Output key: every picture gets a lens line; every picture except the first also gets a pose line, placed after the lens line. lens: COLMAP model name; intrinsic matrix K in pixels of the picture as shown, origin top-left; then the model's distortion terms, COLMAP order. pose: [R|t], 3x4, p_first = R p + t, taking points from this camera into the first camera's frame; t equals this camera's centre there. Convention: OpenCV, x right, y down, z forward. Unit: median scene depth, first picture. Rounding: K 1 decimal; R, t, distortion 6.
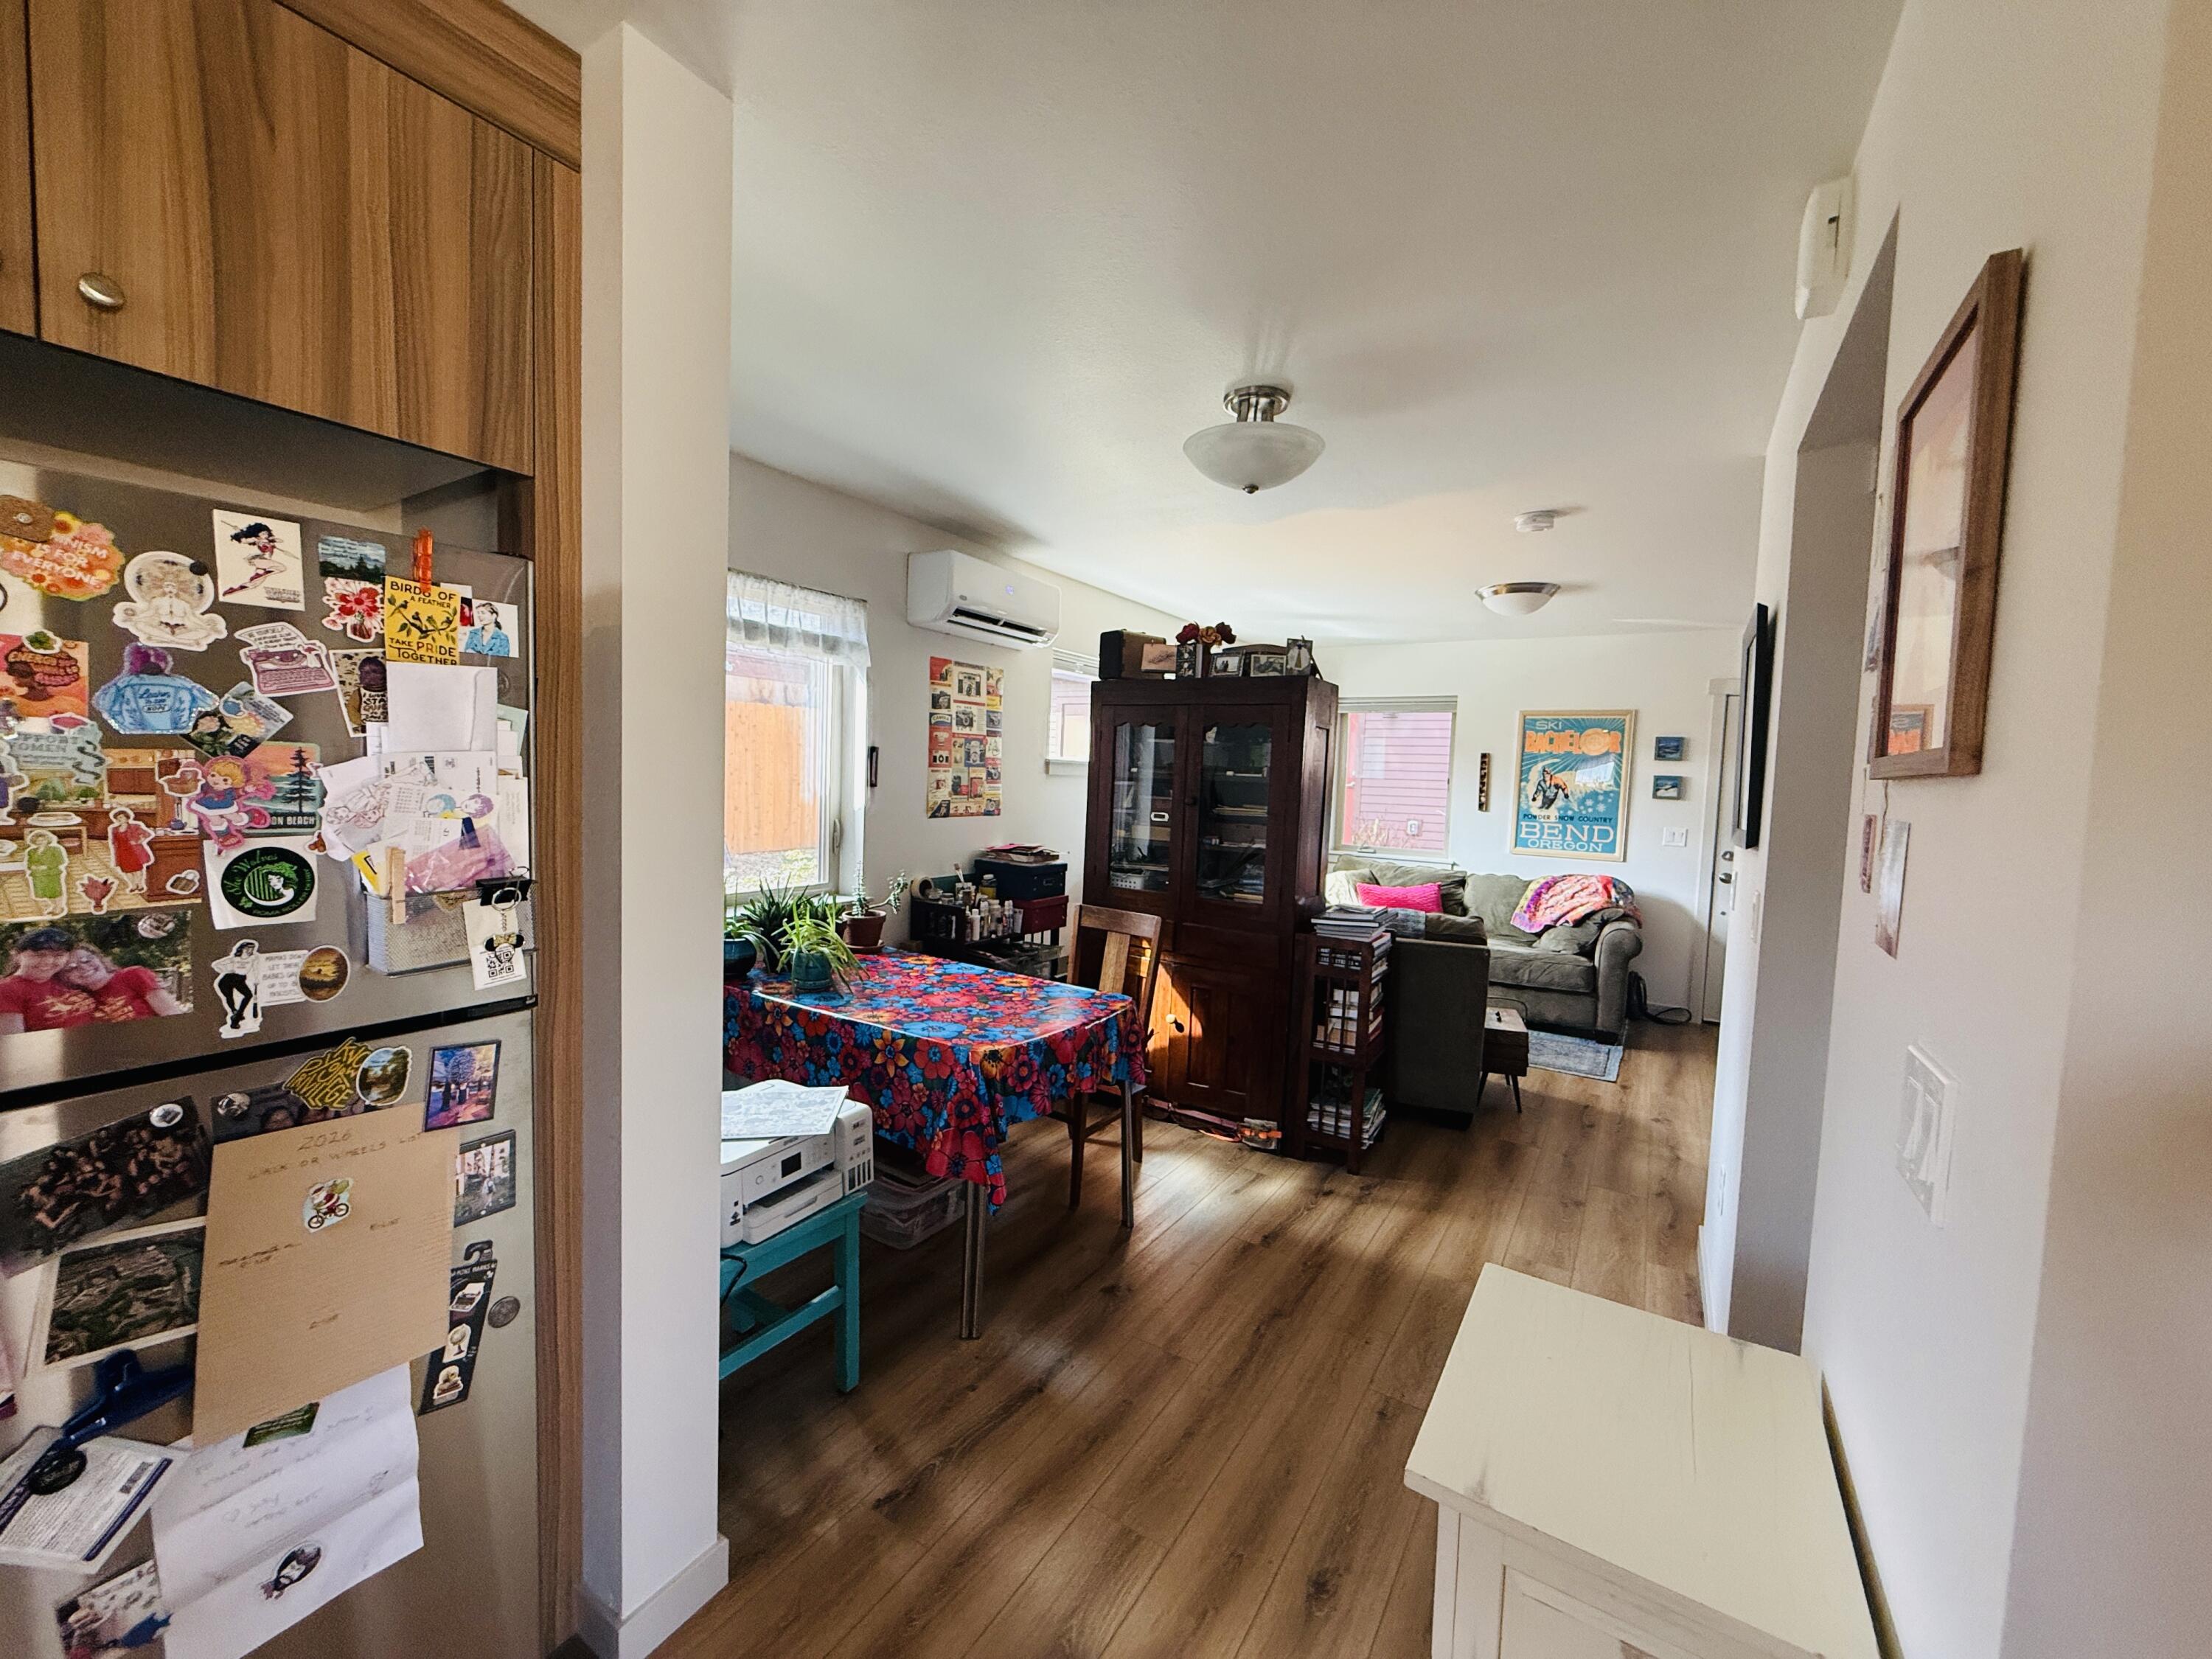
lens RADIAL K [[881.0, 0, 1102.6], [0, 881.0, 828.3], [0, 0, 1]] dist [0.001306, -0.000169]
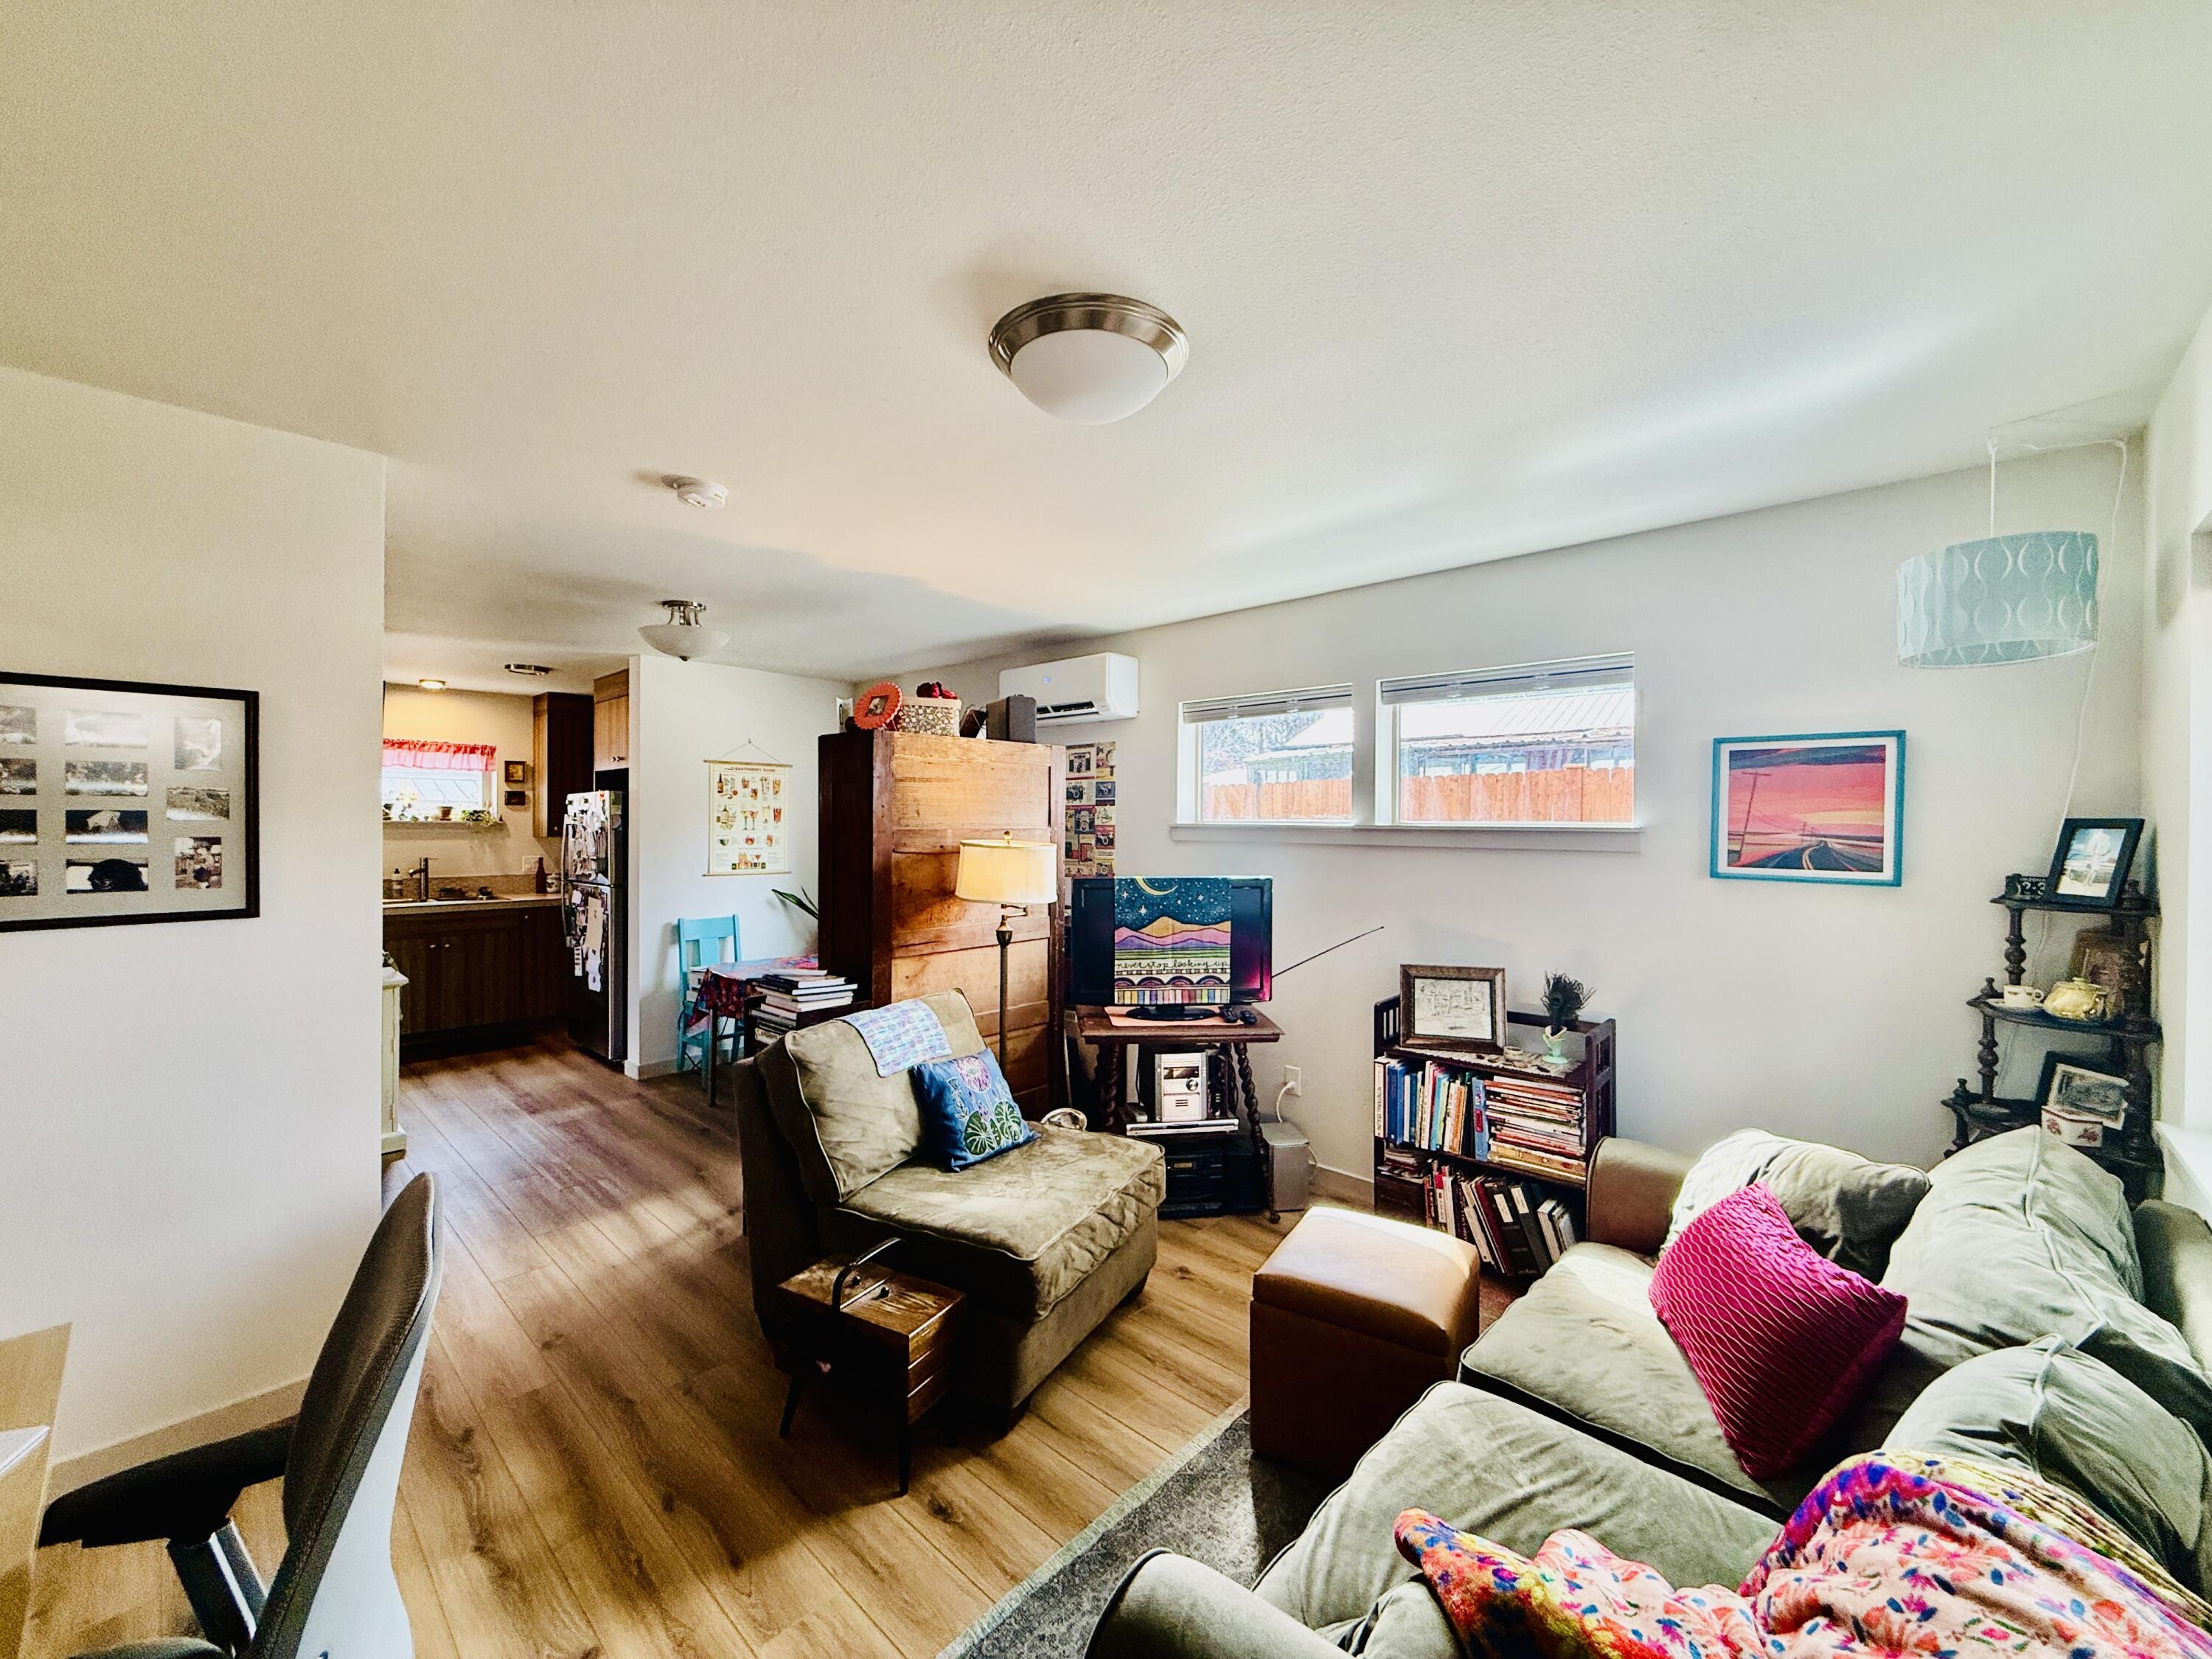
lens RADIAL K [[881.0, 0, 1096.4], [0, 881.0, 829.4], [0, 0, 1]] dist [0.001306, -0.000169]
pose [[-0.189127, -0.035631, -0.981306, 1.664410], [-0.075711, 0.996896, -0.021605, -0.091081], [0.979030, 0.070210, -0.191238, 2.140698]]
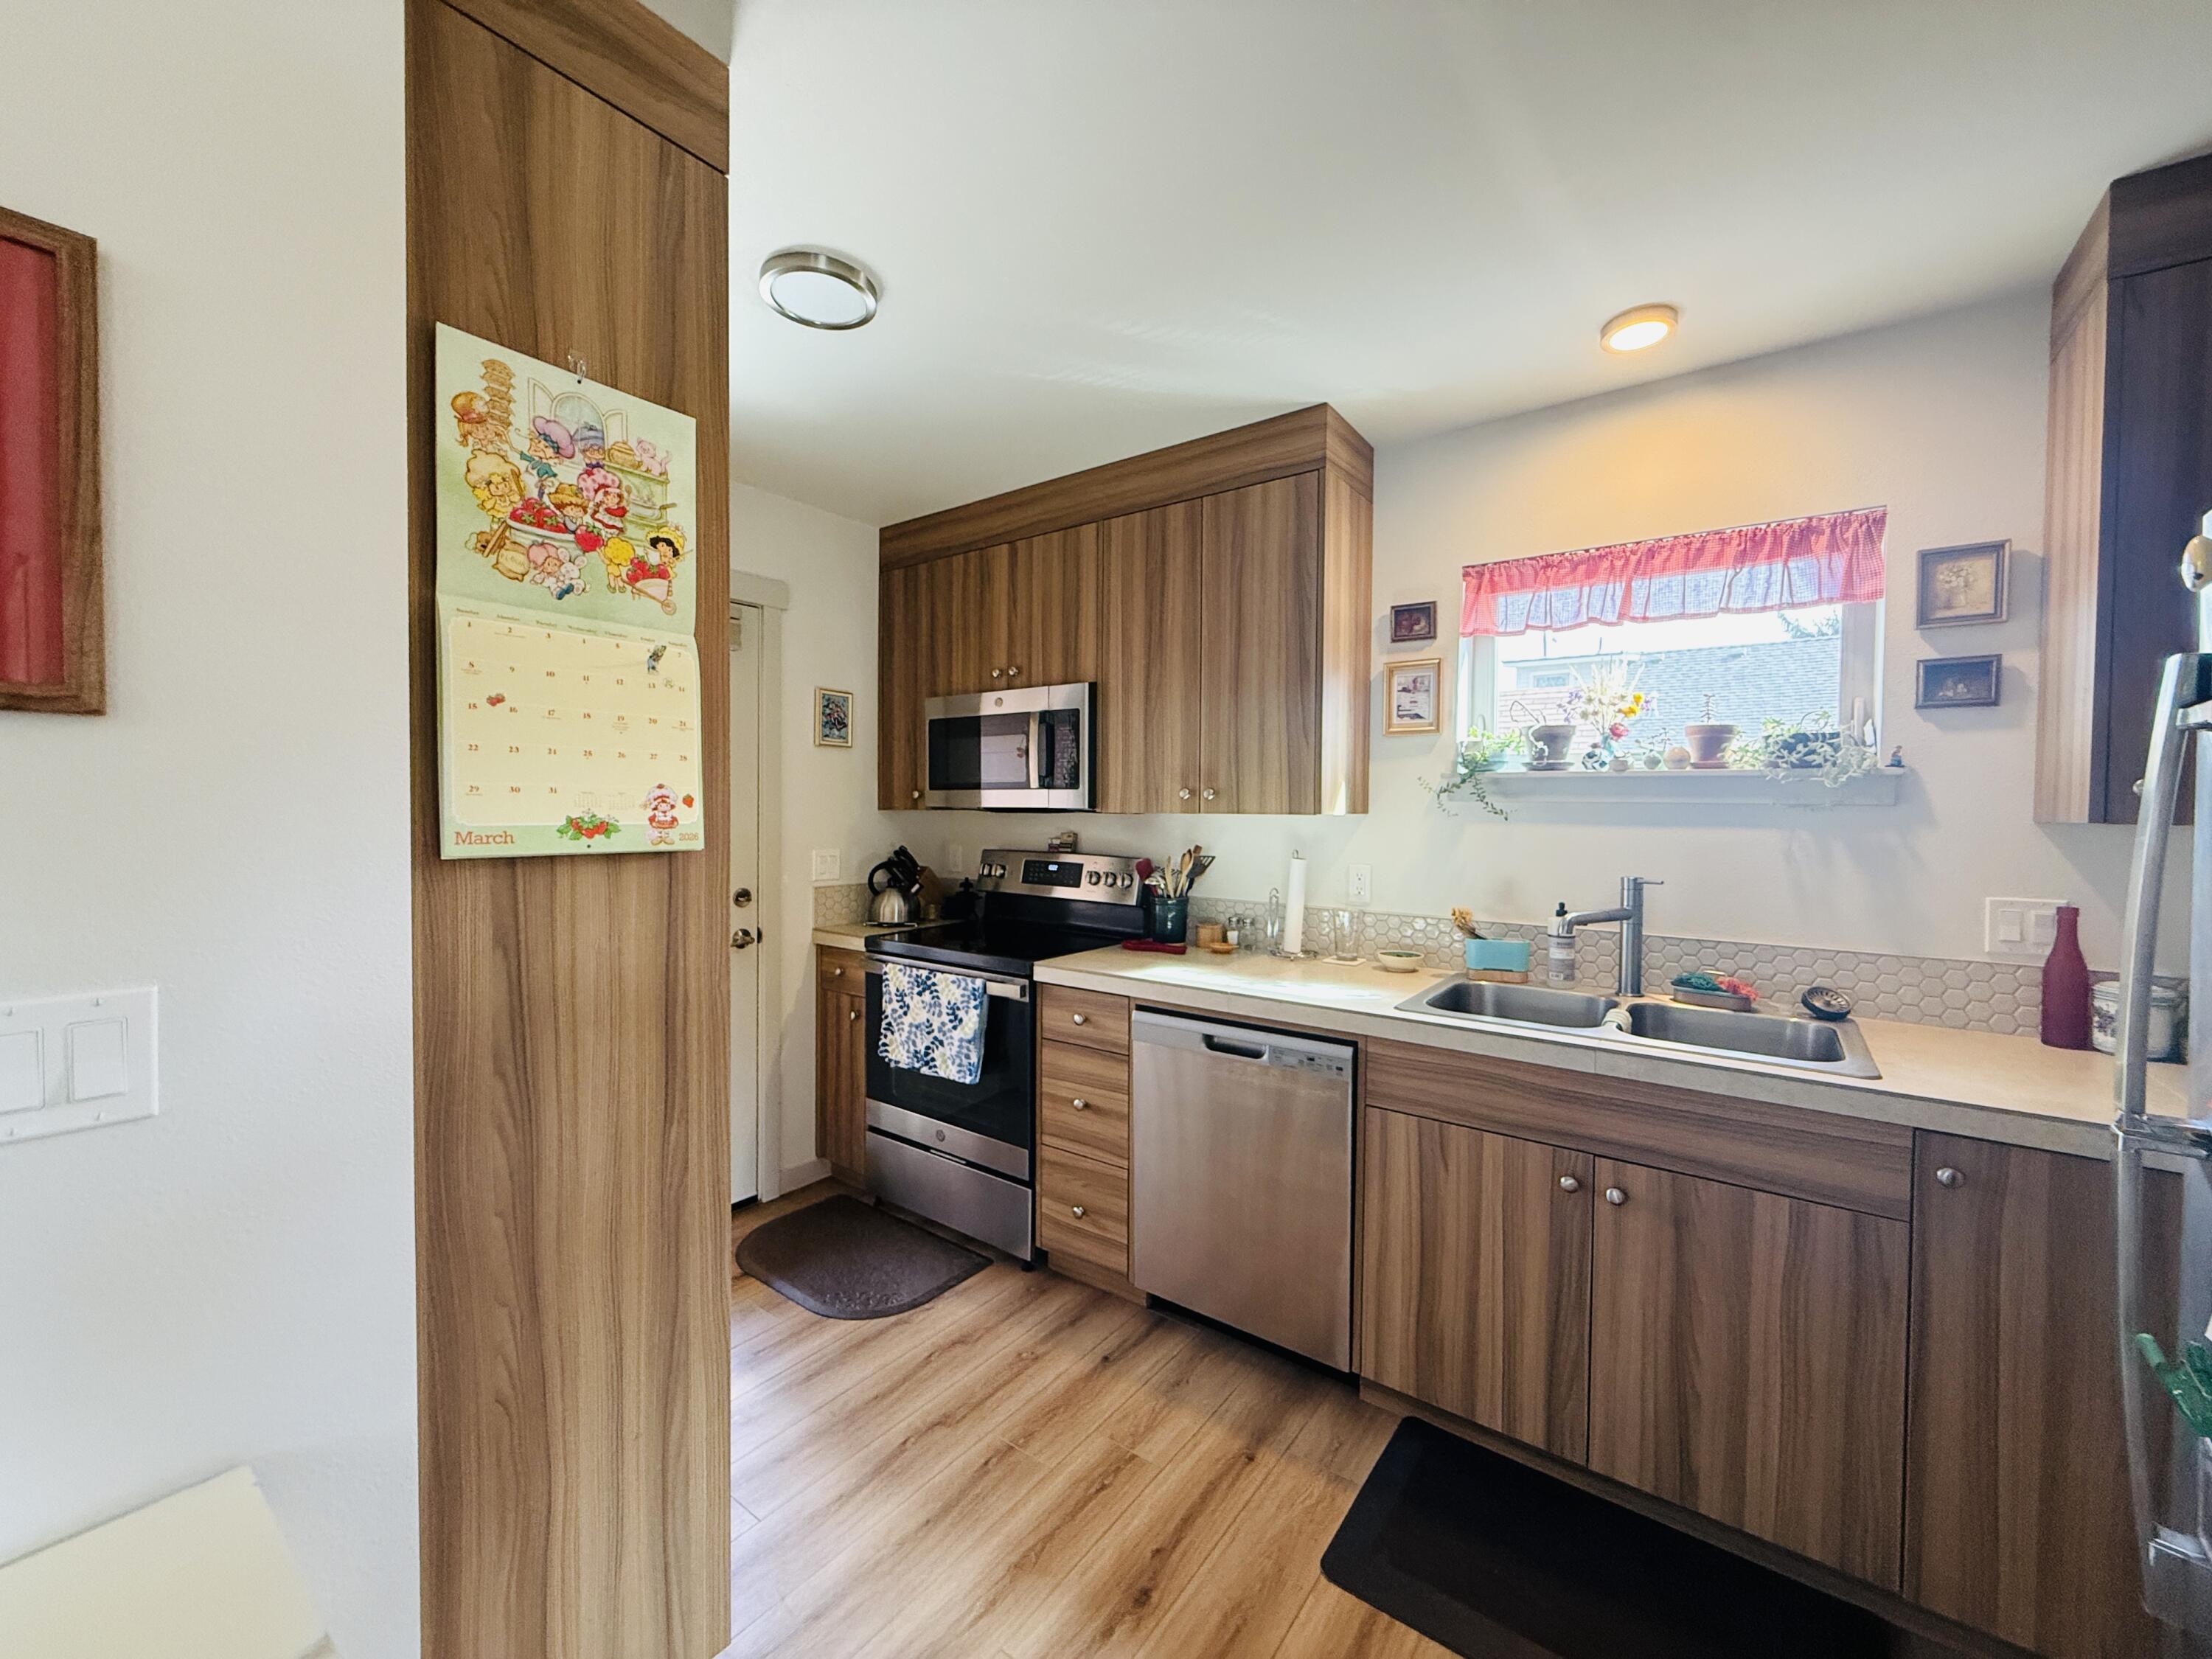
lens RADIAL K [[881.0, 0, 1102.1], [0, 881.0, 821.1], [0, 0, 1]] dist [0.001306, -0.000169]
pose [[-0.995153, -0.044306, 0.087789, -0.110332], [-0.036200, 0.995112, 0.091875, -0.031708], [-0.091430, 0.088252, -0.991893, 0.590112]]
